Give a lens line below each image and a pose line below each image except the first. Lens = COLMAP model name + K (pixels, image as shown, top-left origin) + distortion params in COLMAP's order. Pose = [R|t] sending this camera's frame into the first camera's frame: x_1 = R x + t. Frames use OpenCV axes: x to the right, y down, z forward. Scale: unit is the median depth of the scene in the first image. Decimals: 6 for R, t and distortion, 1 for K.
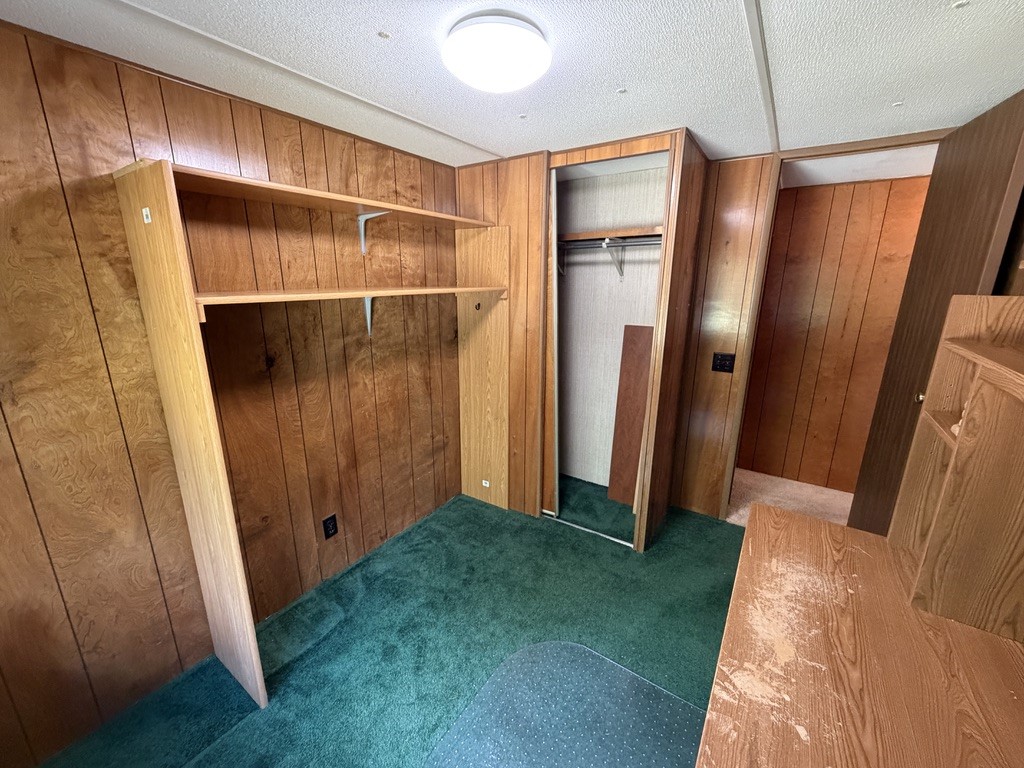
lens RADIAL K [[413.6, 0, 506.6], [0, 413.6, 381.3], [0, 0, 1]] dist [-0.000867, -0.000043]
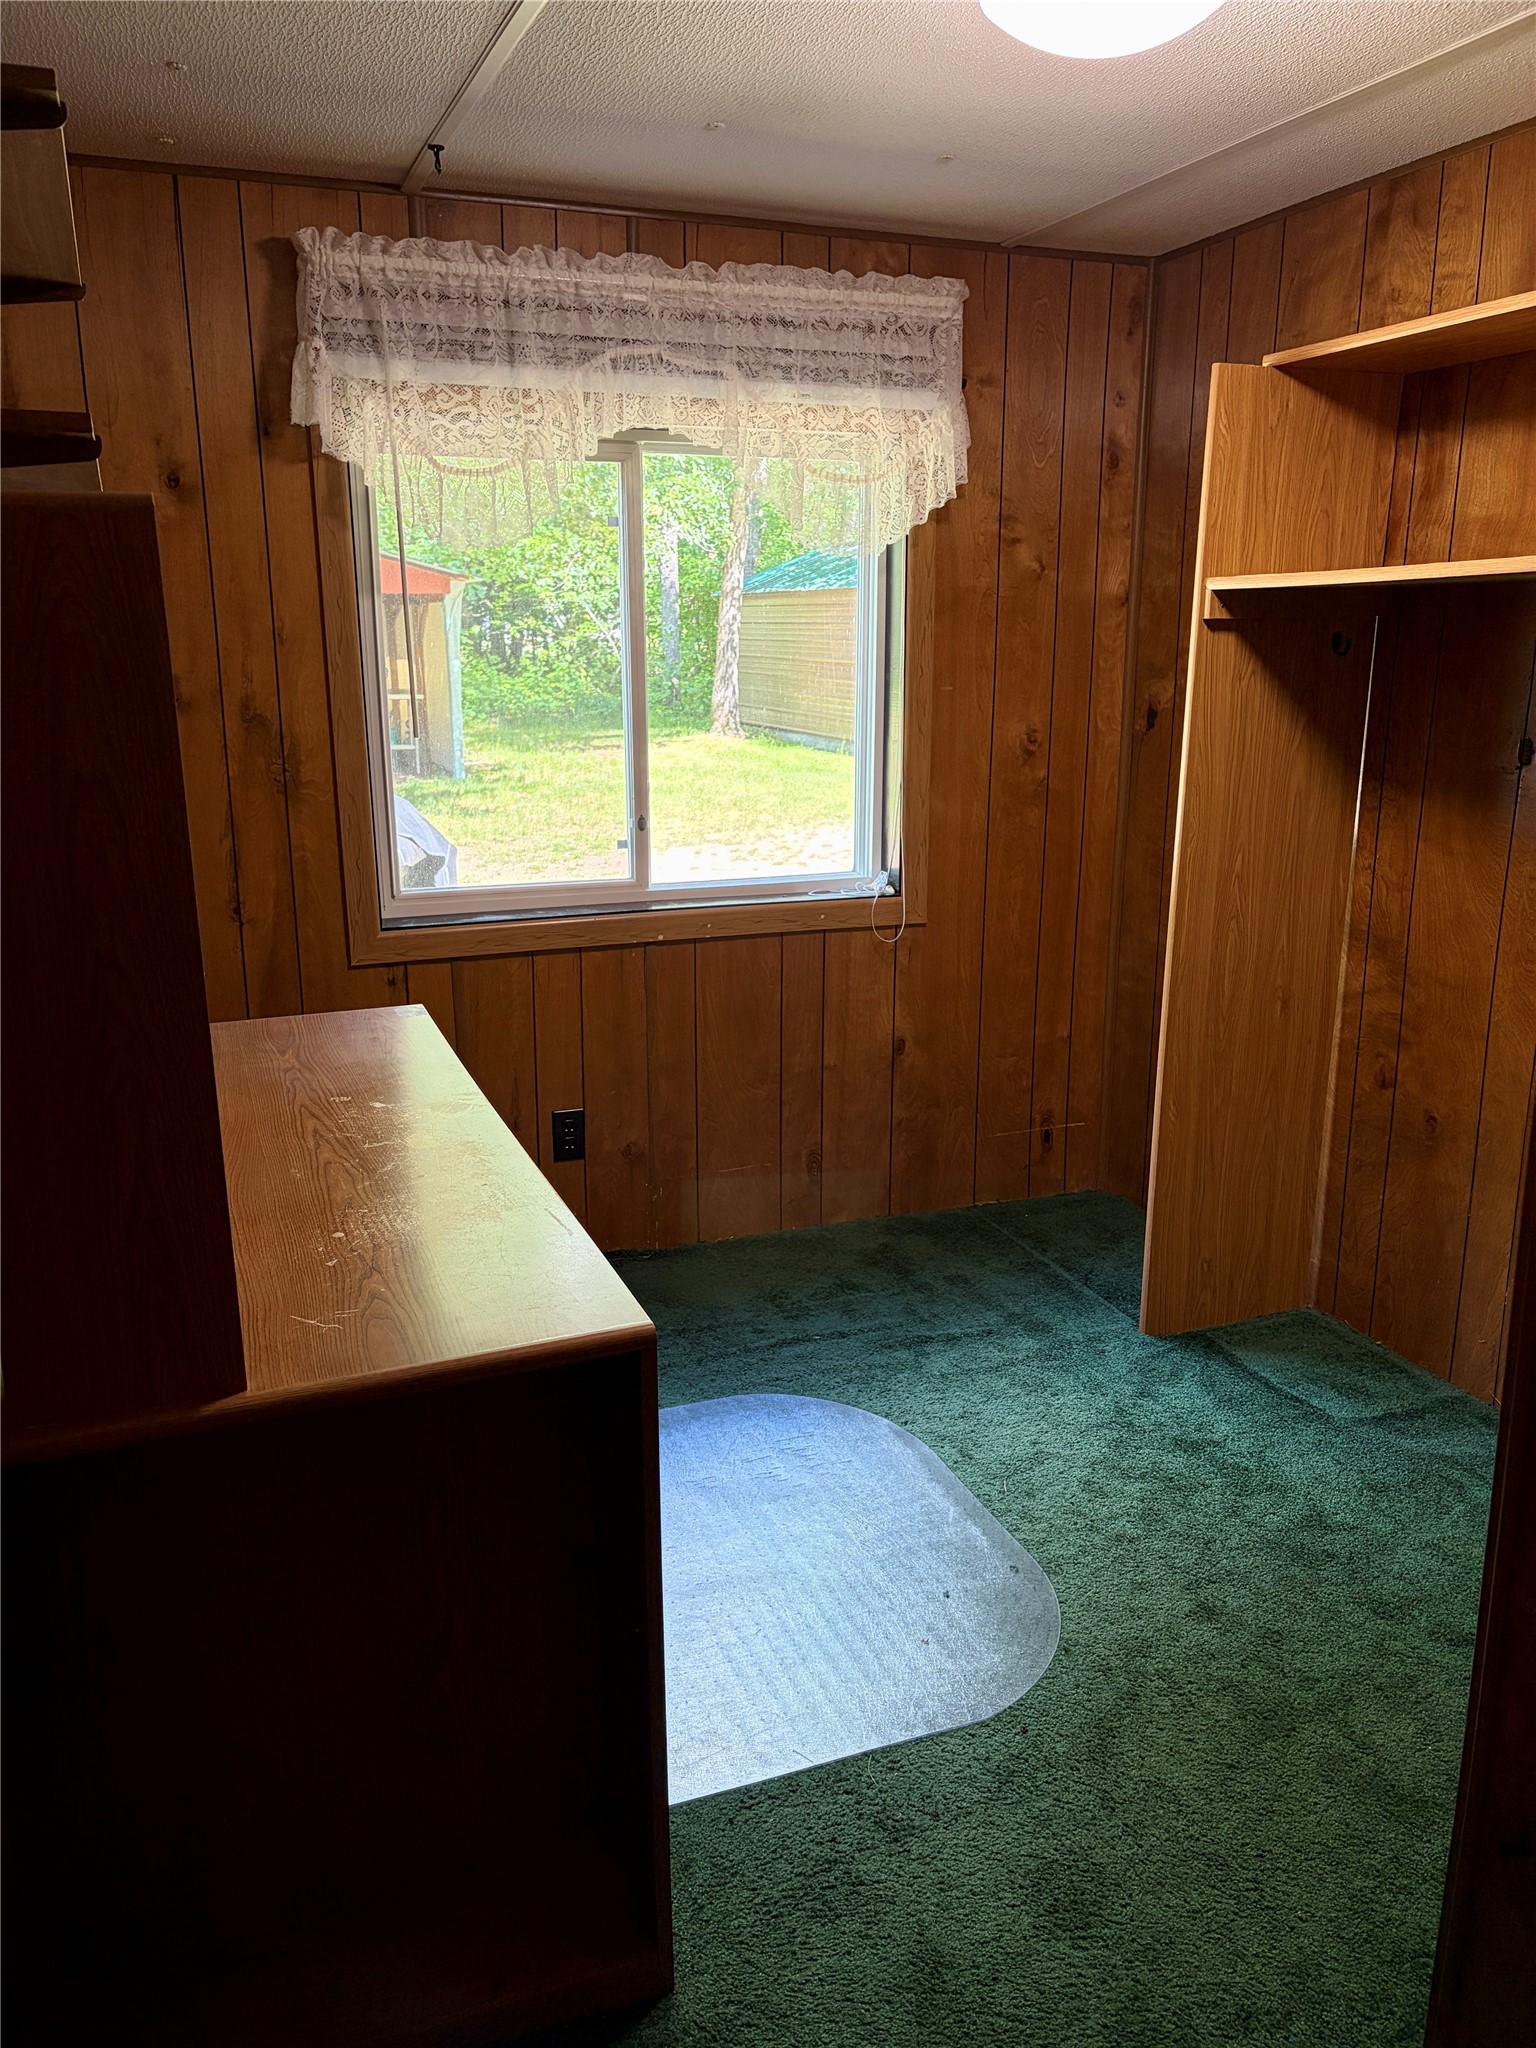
lens RADIAL K [[1518.2, 0, 768.0], [0, 1518.2, 1024.0], [0, 0, 1]] dist [0.004923, 0.003348]
pose [[-0.562265, 0.213347, -0.798962, 1.205899], [-0.202391, 0.901263, 0.383096, -0.255856], [0.801808, 0.377104, -0.463570, 1.347726]]
